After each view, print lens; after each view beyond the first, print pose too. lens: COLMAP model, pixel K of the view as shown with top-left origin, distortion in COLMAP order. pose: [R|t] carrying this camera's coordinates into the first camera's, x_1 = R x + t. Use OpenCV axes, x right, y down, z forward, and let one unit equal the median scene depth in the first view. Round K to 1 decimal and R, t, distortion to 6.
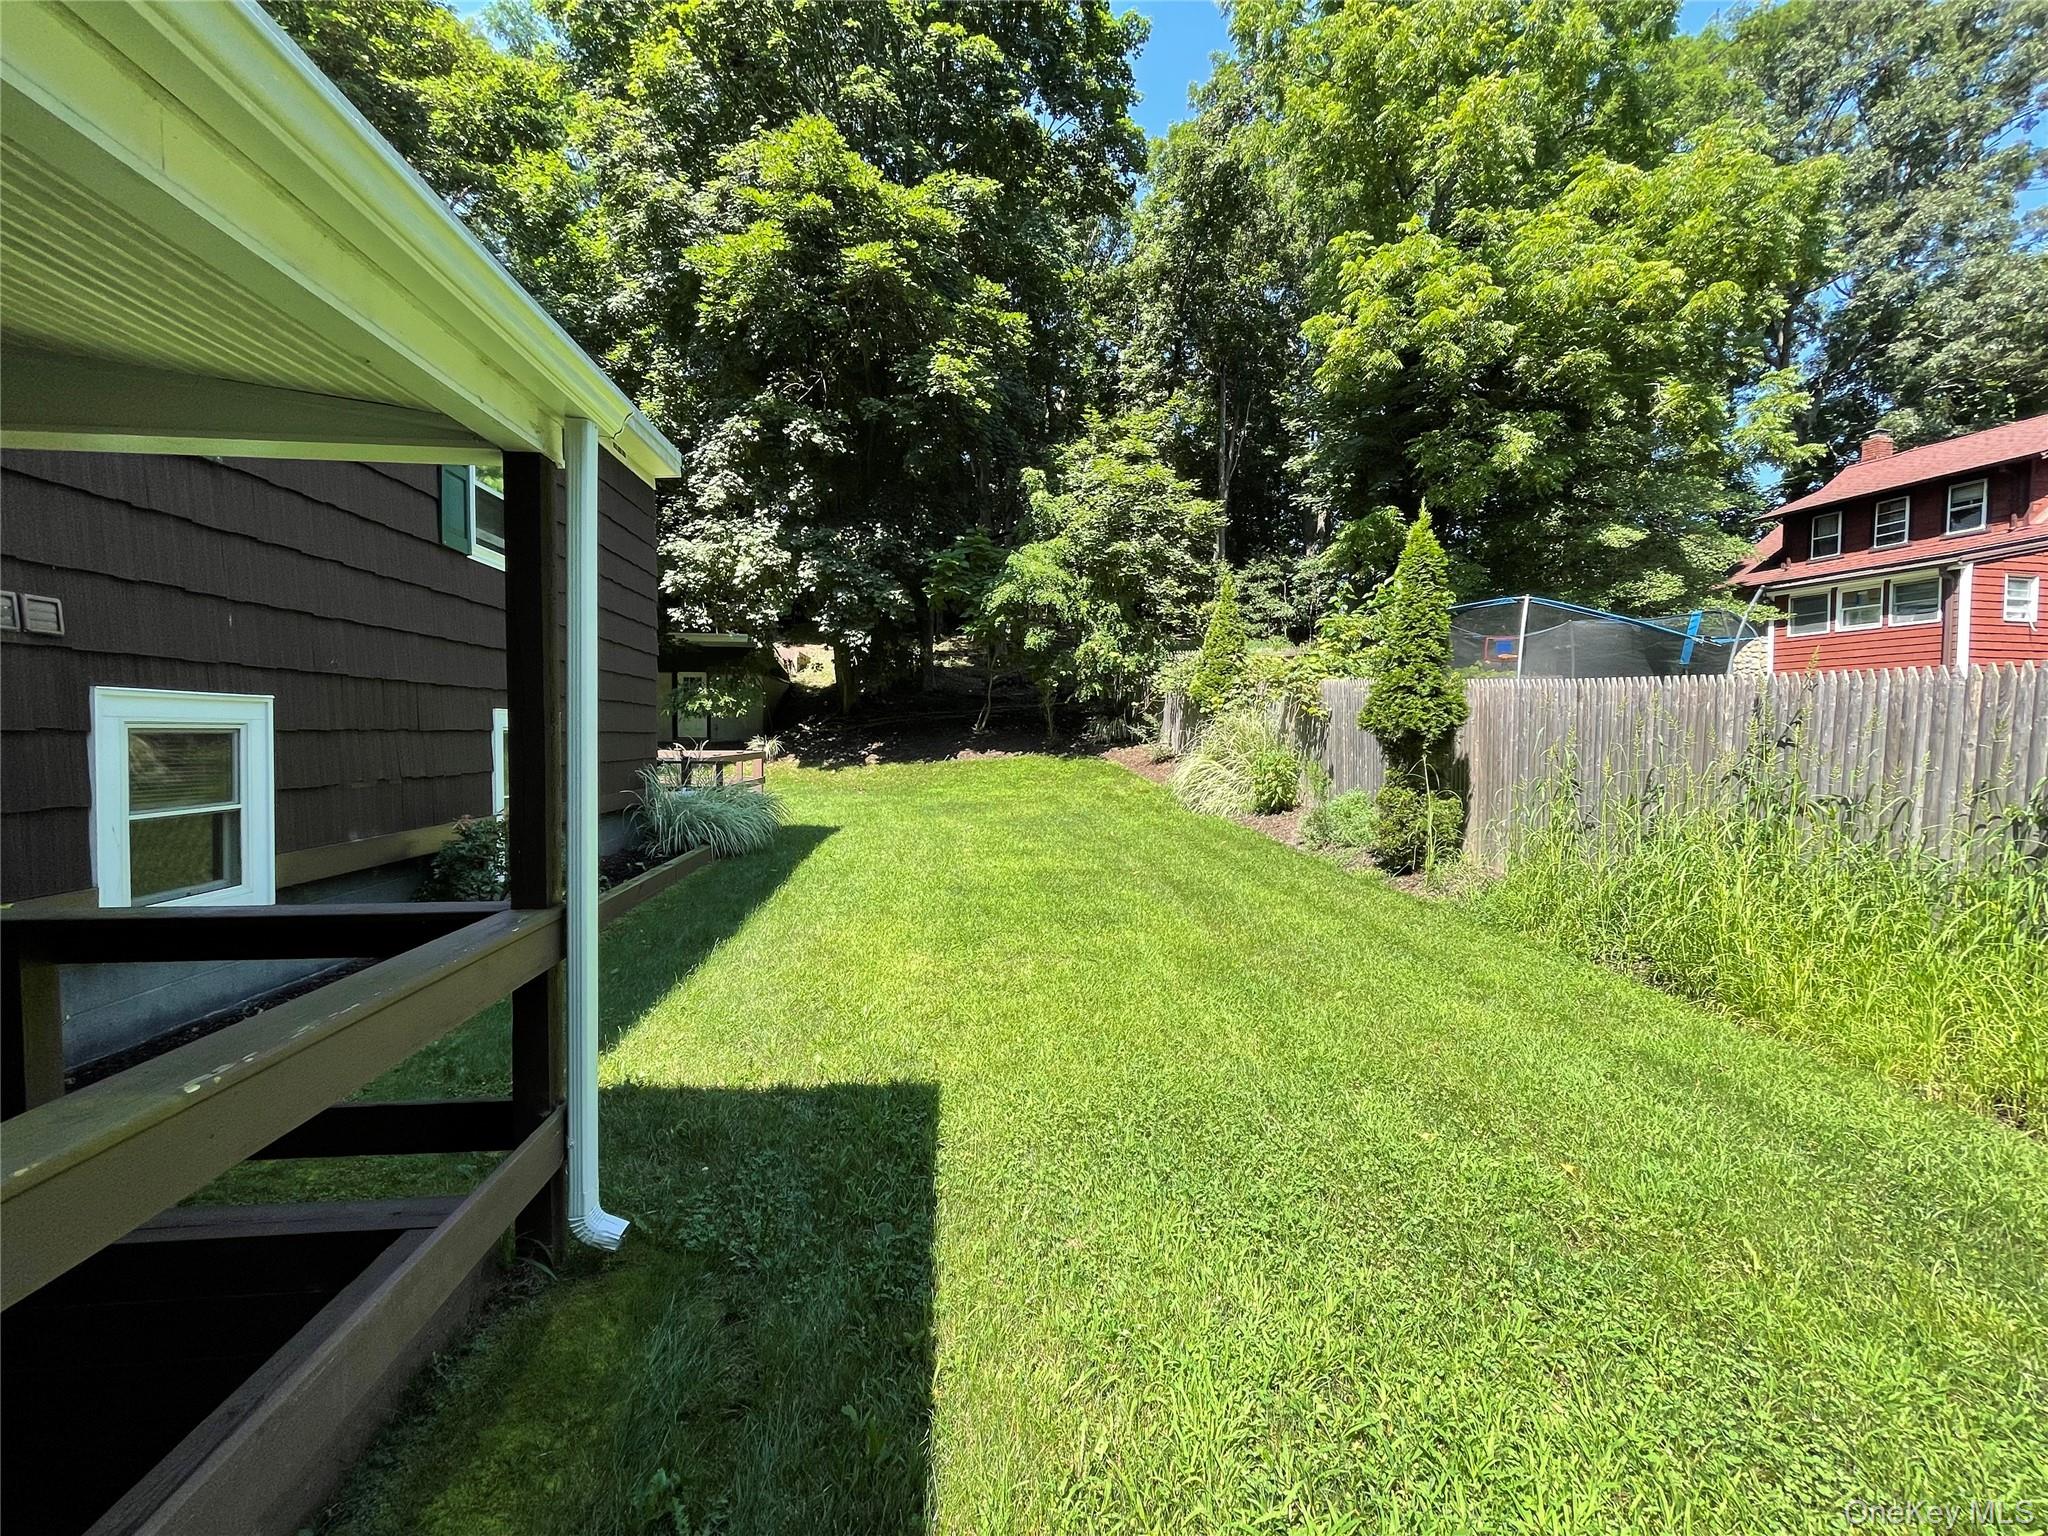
lens RADIAL K [[825.5, 0, 1019.3], [0, 825.5, 765.4], [0, 0, 1]] dist [-0.001252, -0.000830]
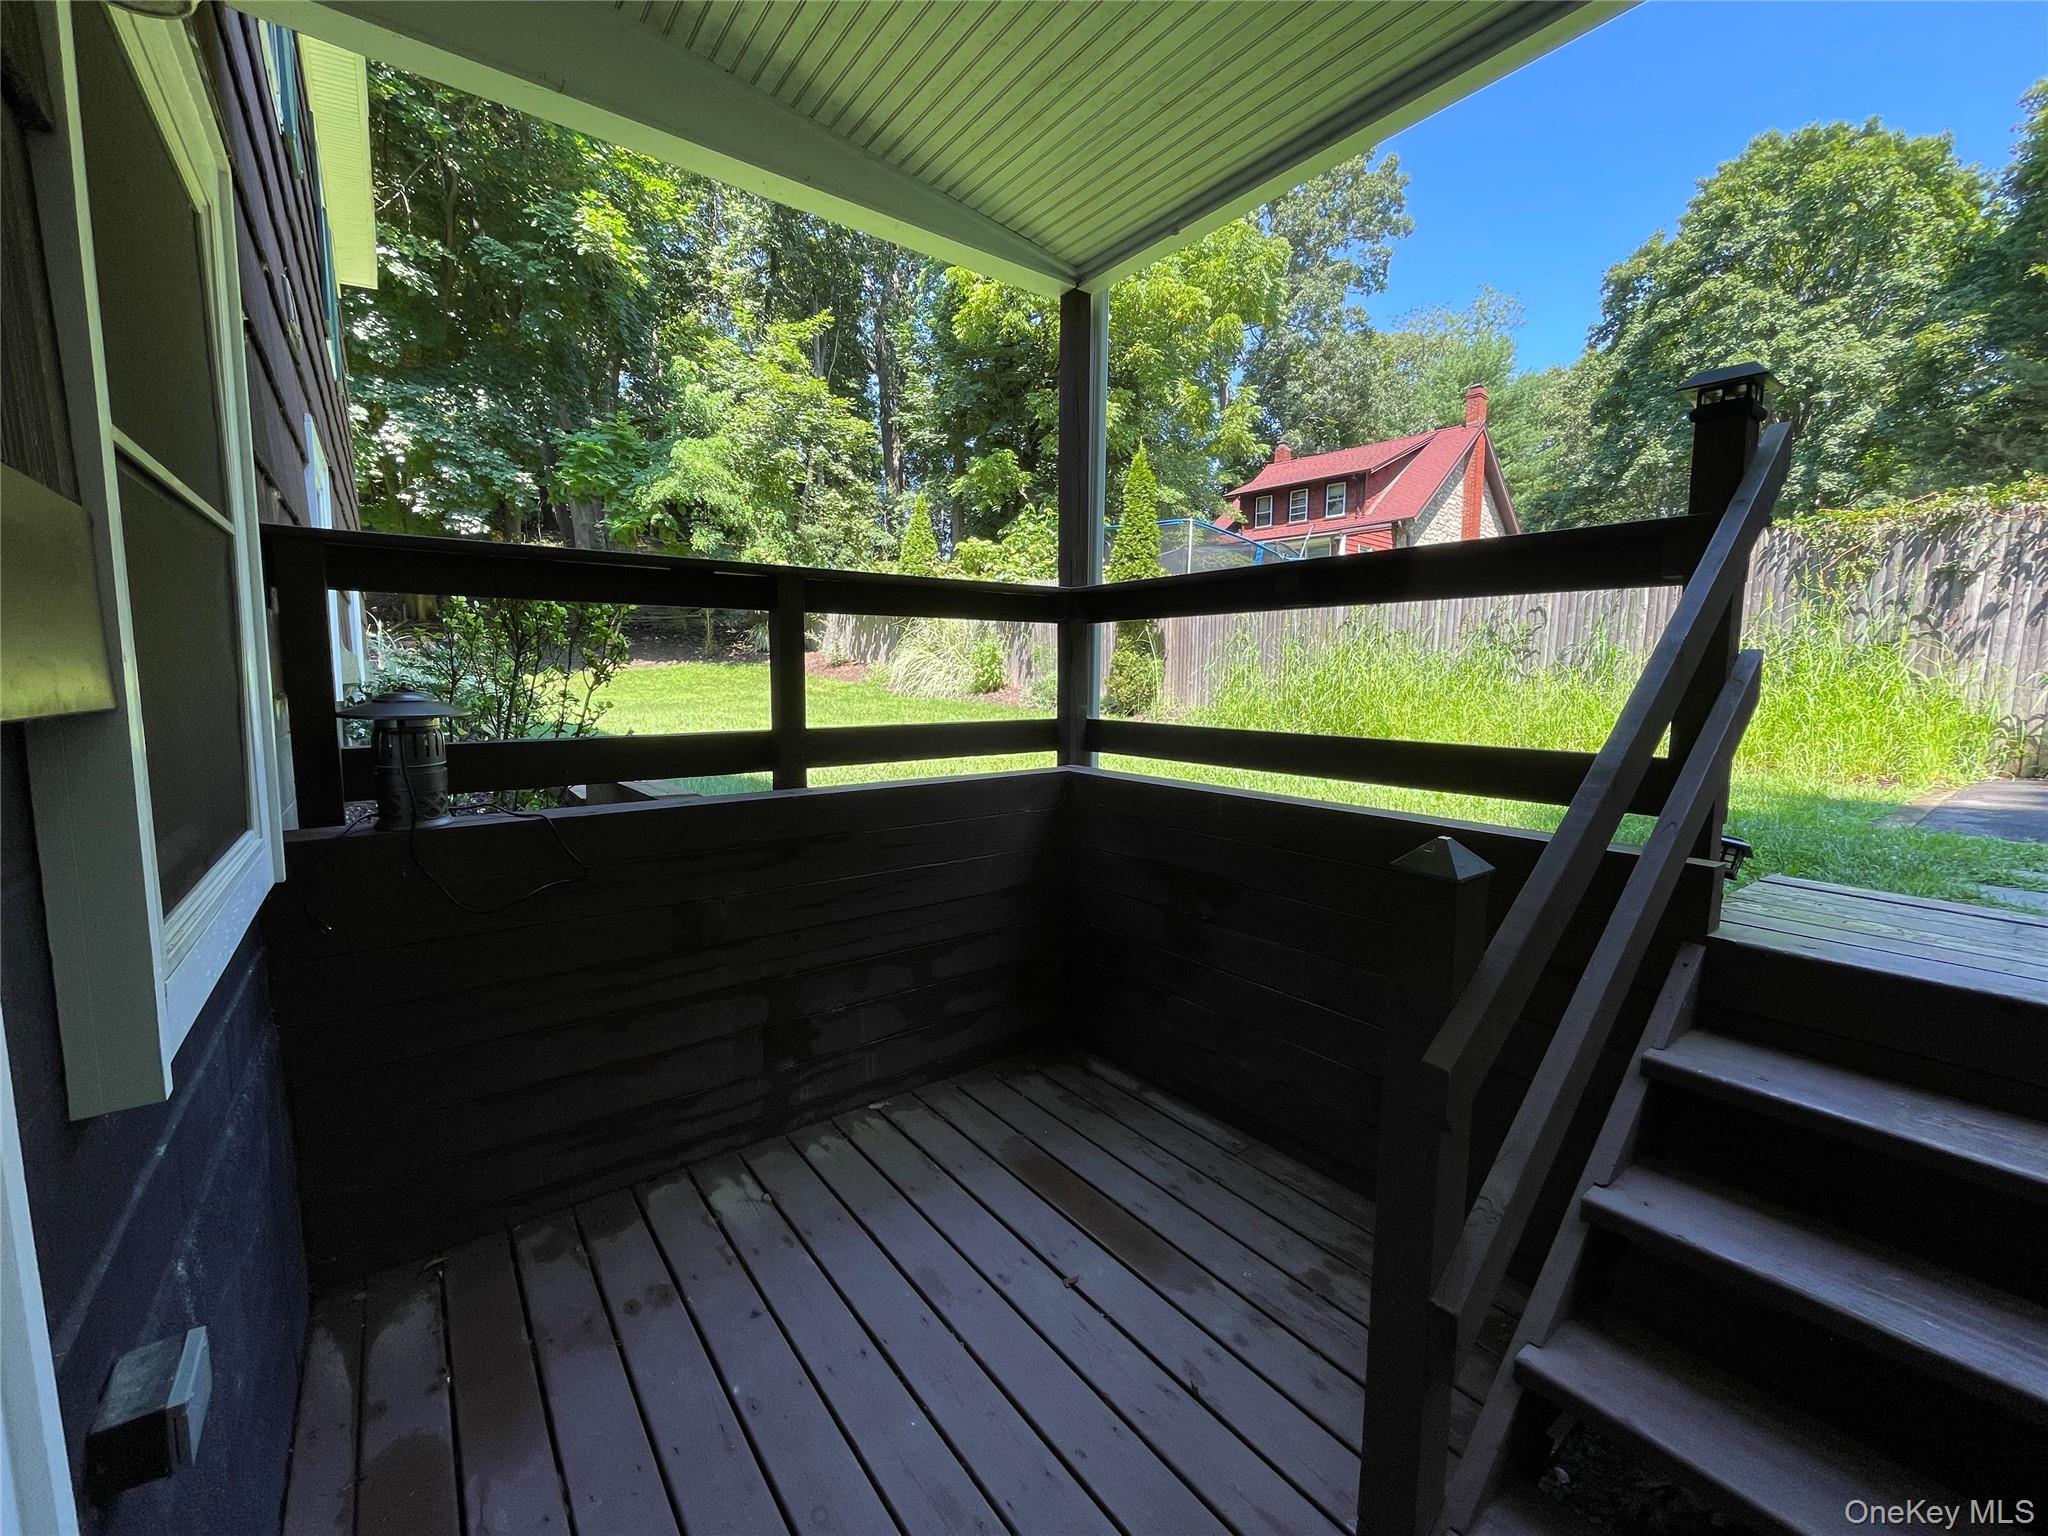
lens RADIAL K [[825.5, 0, 1025.4], [0, 825.5, 763.1], [0, 0, 1]] dist [-0.001252, -0.000830]
pose [[0.855348, -0.061344, 0.514409, -0.164207], [0.025609, 0.996757, 0.076282, 0.042504], [-0.517421, -0.052074, 0.854145, -0.038262]]
